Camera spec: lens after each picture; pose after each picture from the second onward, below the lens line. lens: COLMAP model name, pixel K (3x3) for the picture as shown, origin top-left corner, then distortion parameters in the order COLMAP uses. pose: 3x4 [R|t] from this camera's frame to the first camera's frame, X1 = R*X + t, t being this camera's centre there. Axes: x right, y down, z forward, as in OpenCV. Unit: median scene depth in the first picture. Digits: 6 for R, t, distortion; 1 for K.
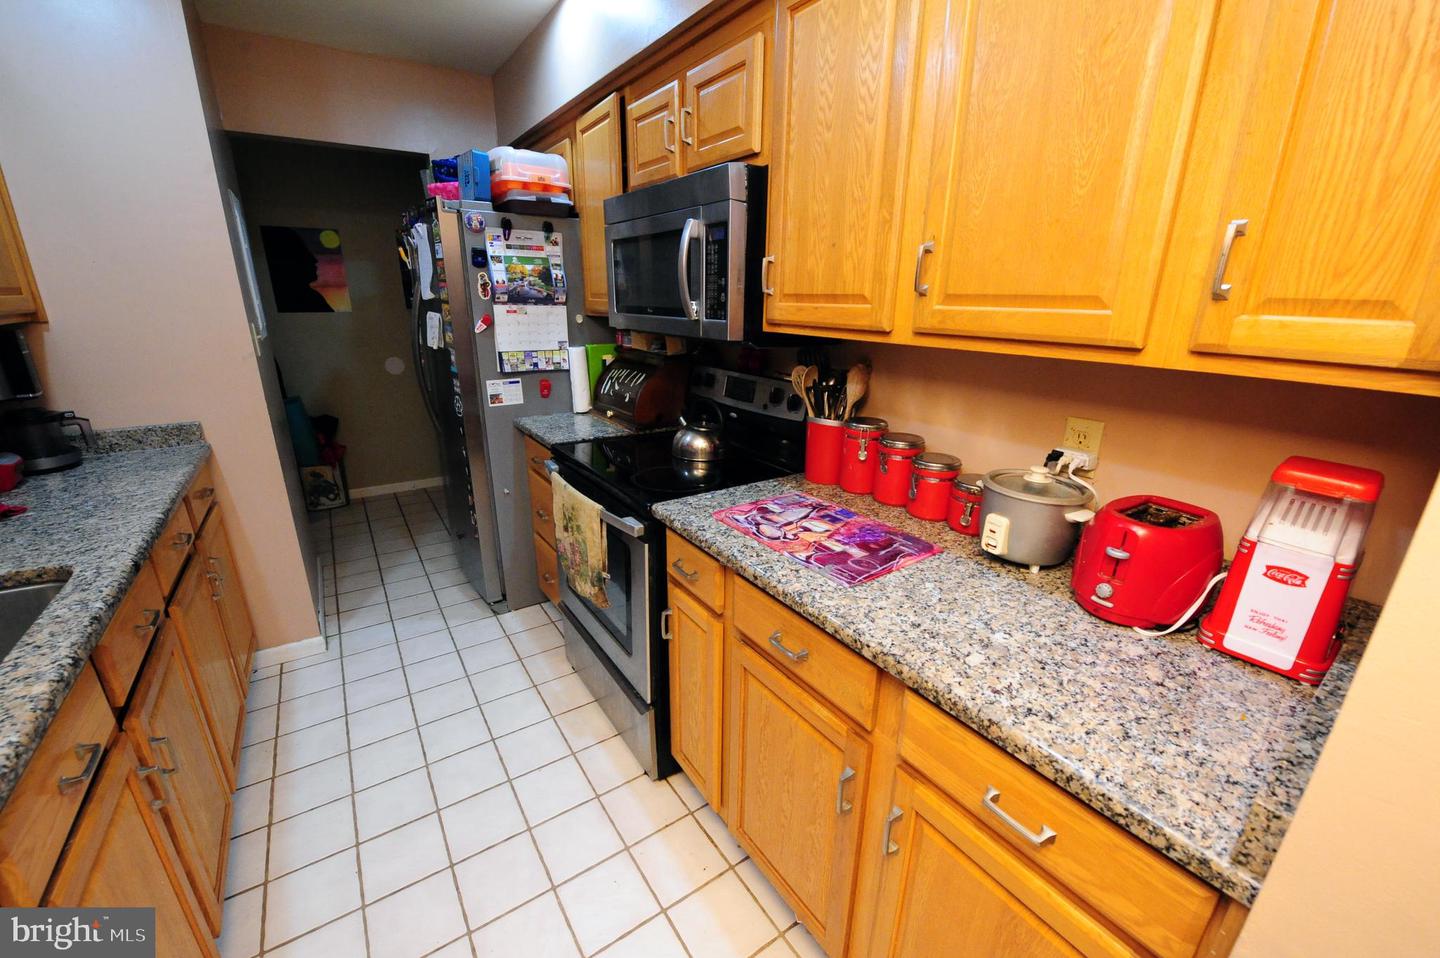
lens RADIAL K [[574.4, 0, 727.6], [0, 574.4, 486.9], [0, 0, 1]] dist [-0.010653, -0.004254]
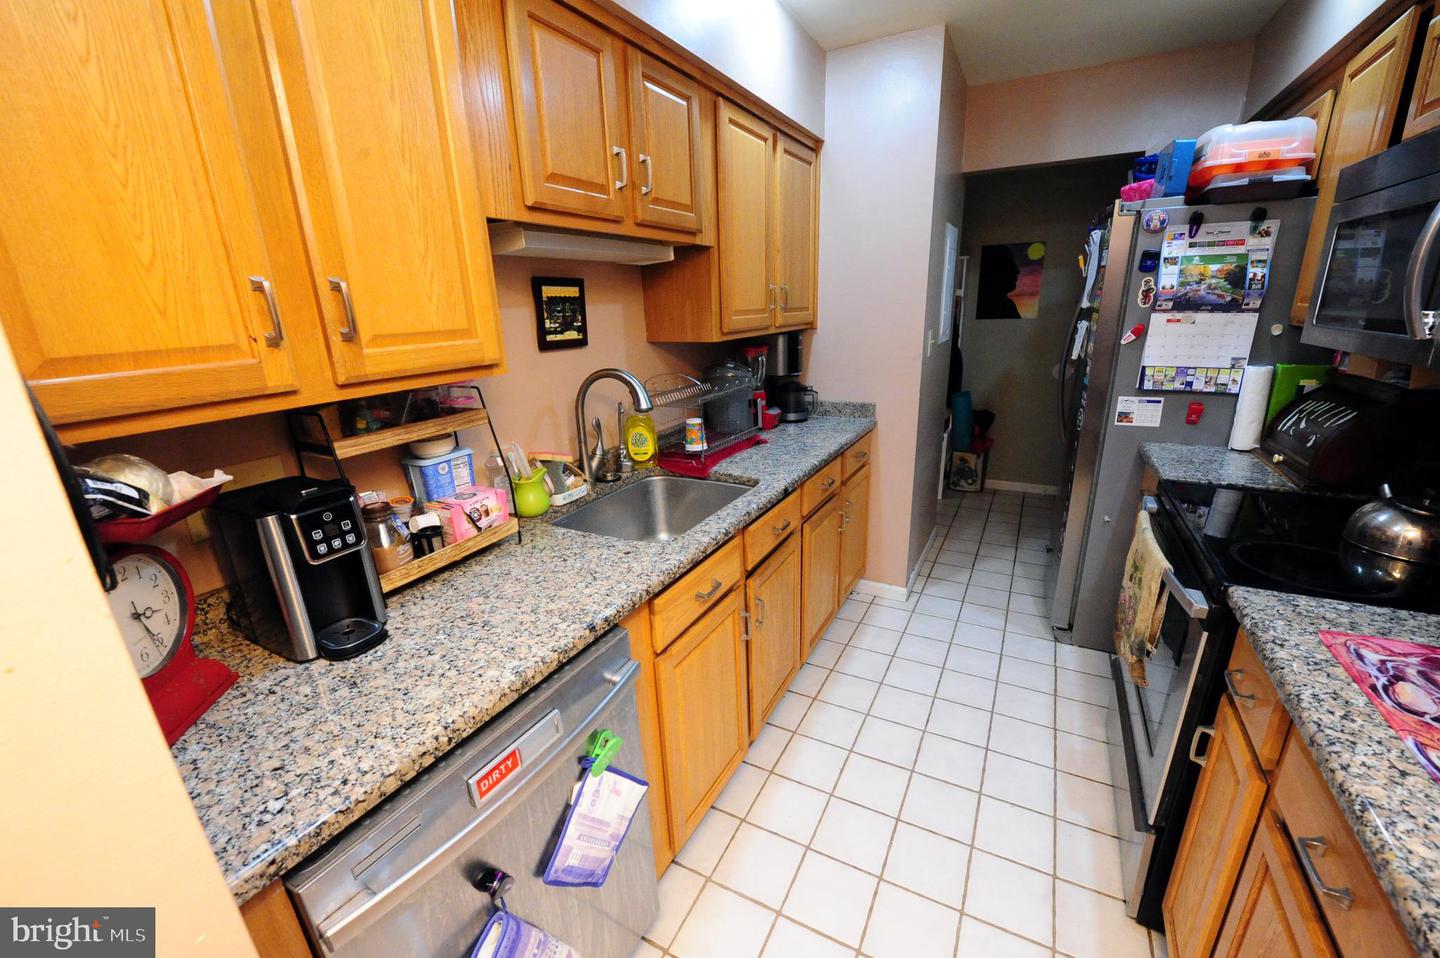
lens RADIAL K [[574.4, 0, 727.6], [0, 574.4, 486.9], [0, 0, 1]] dist [-0.010653, -0.004254]
pose [[0.459312, 0.239057, -0.855502, 0.108079], [-0.242230, 0.960312, 0.138294, -0.023091], [0.854610, 0.143708, 0.498989, 0.038713]]
